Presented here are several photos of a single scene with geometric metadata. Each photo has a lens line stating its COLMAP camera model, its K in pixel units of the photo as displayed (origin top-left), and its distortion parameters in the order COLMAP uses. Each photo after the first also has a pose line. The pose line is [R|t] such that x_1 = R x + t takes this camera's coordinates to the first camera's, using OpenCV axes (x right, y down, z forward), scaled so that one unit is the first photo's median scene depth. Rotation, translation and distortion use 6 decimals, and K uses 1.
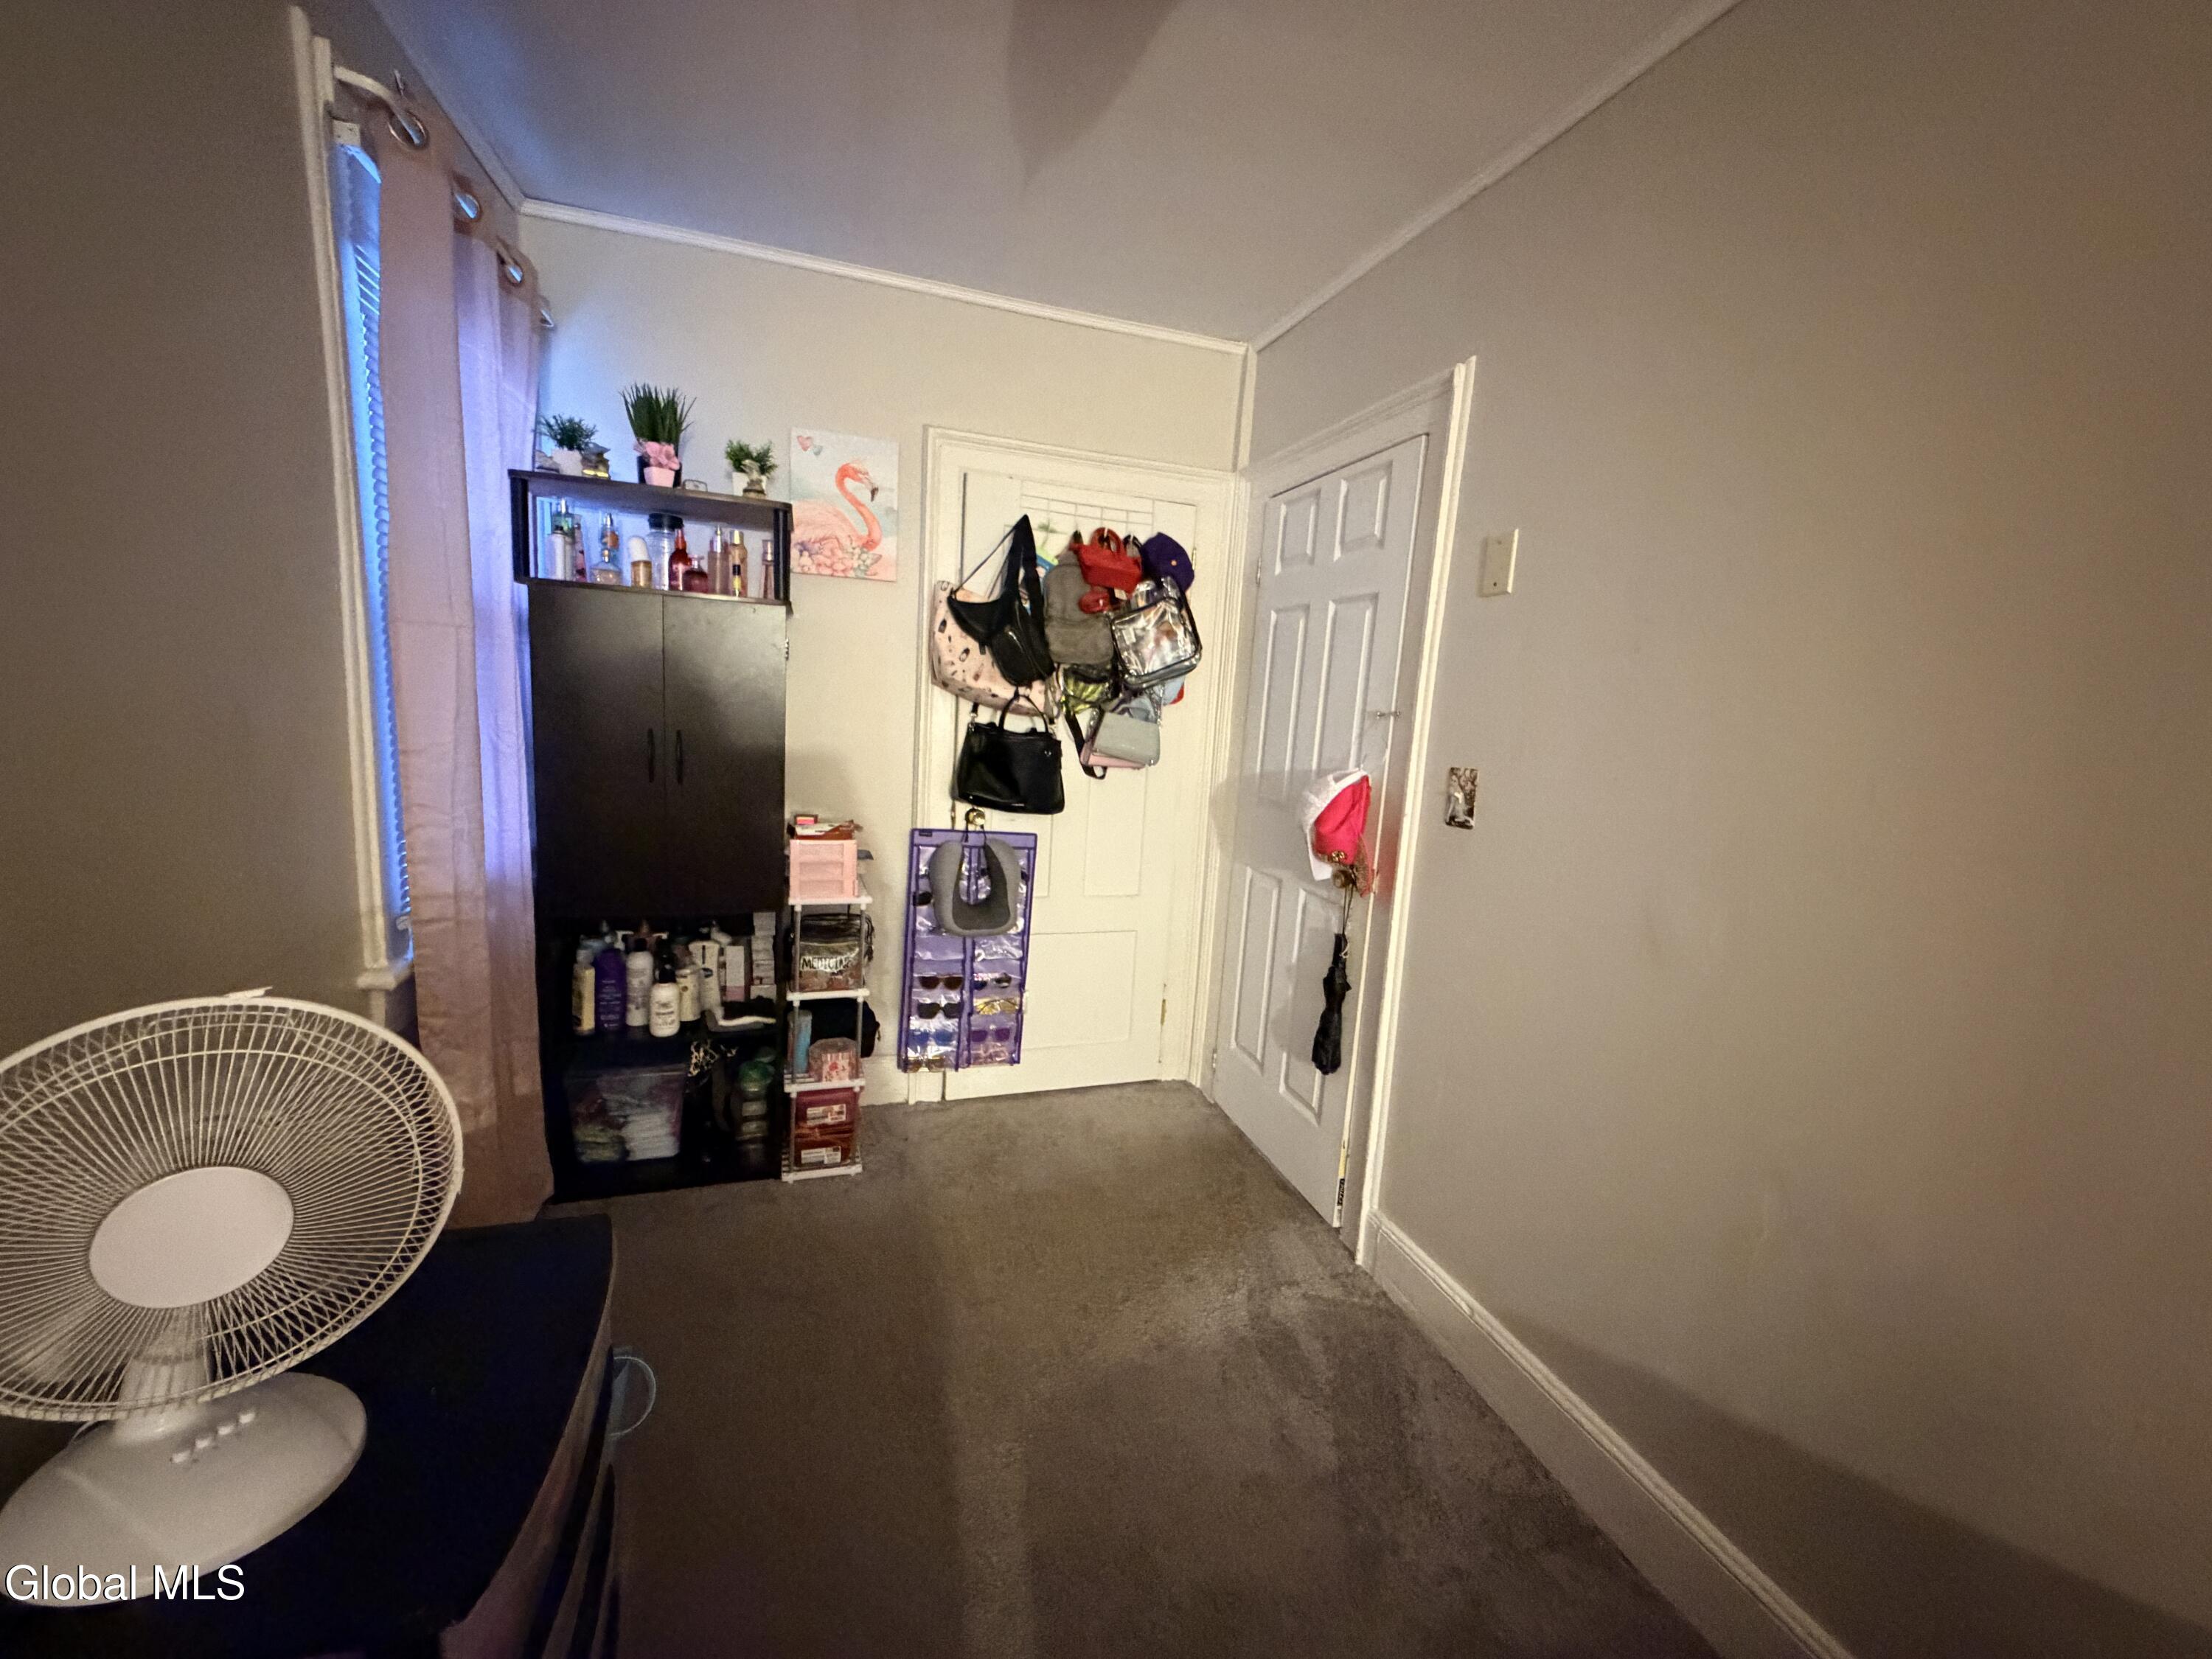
lens RADIAL K [[885.1, 0, 1104.7], [0, 885.1, 832.9], [0, 0, 1]] dist [-0.000069, -0.000428]
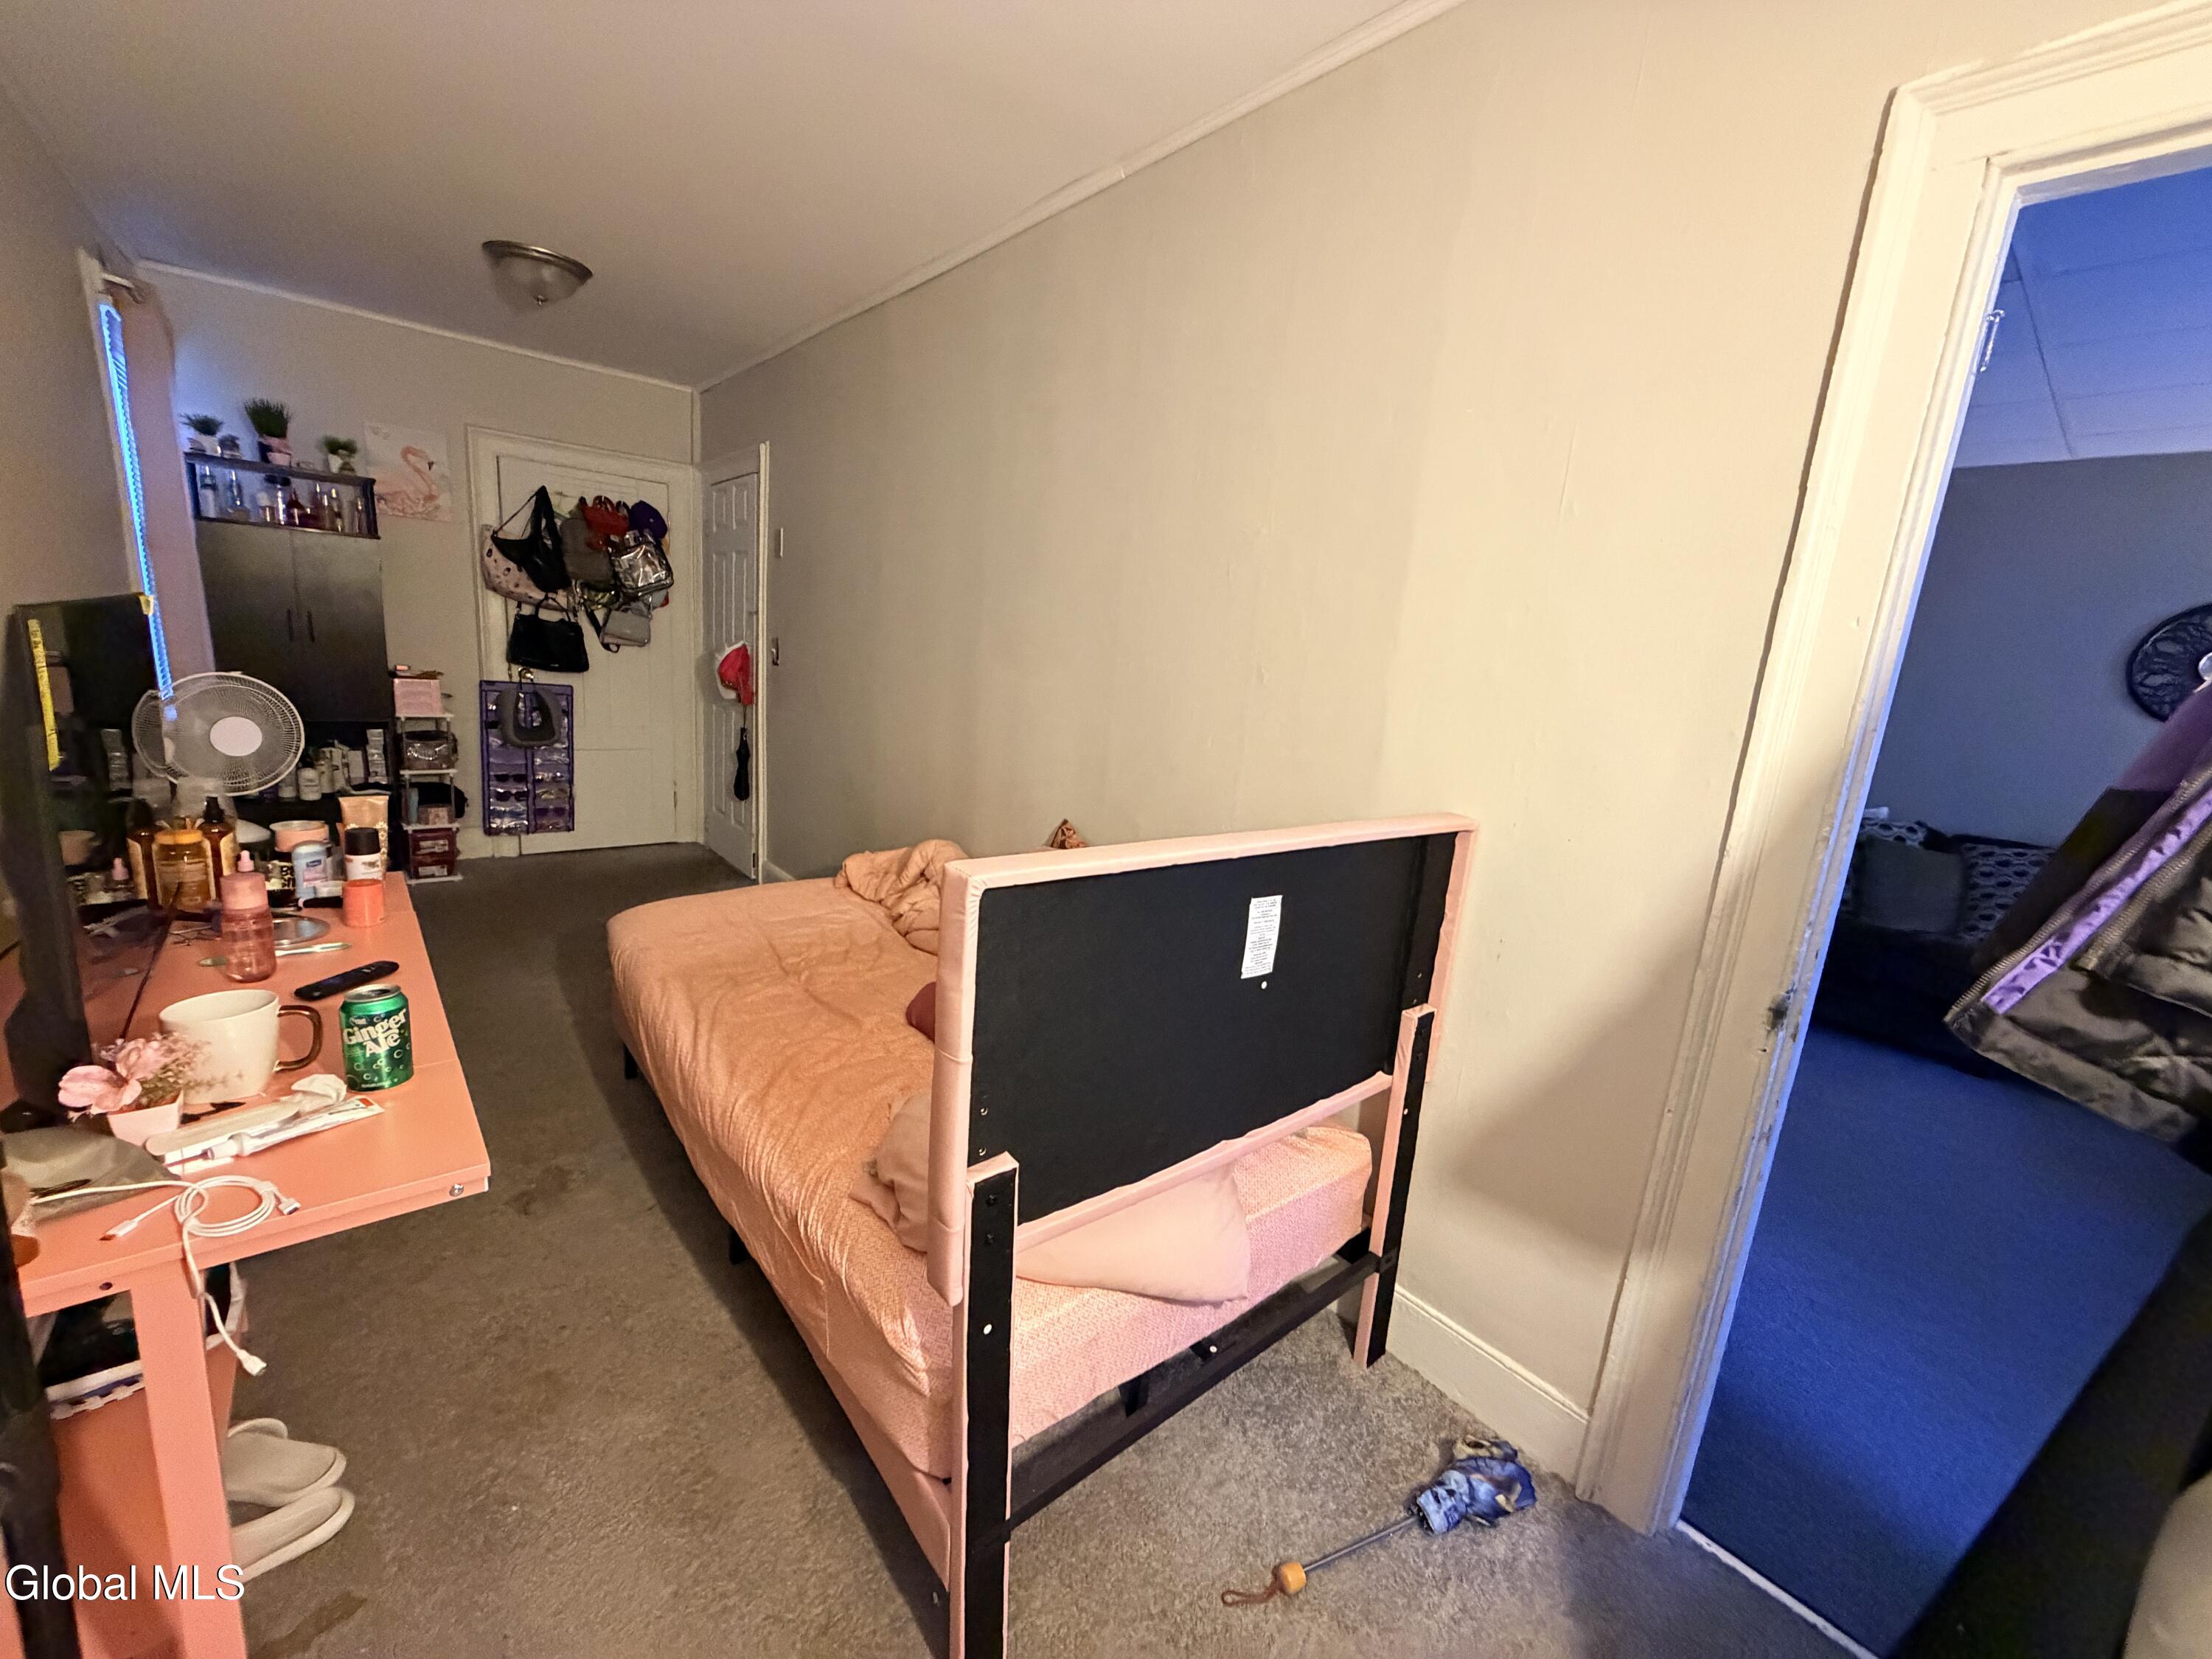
lens RADIAL K [[885.1, 0, 1107.4], [0, 885.1, 831.8], [0, 0, 1]] dist [-0.000069, -0.000428]
pose [[0.929896, -0.062360, 0.362499, 0.248932], [0.031934, 0.995490, 0.089333, 0.166331], [-0.366435, -0.071495, 0.927693, -0.954151]]
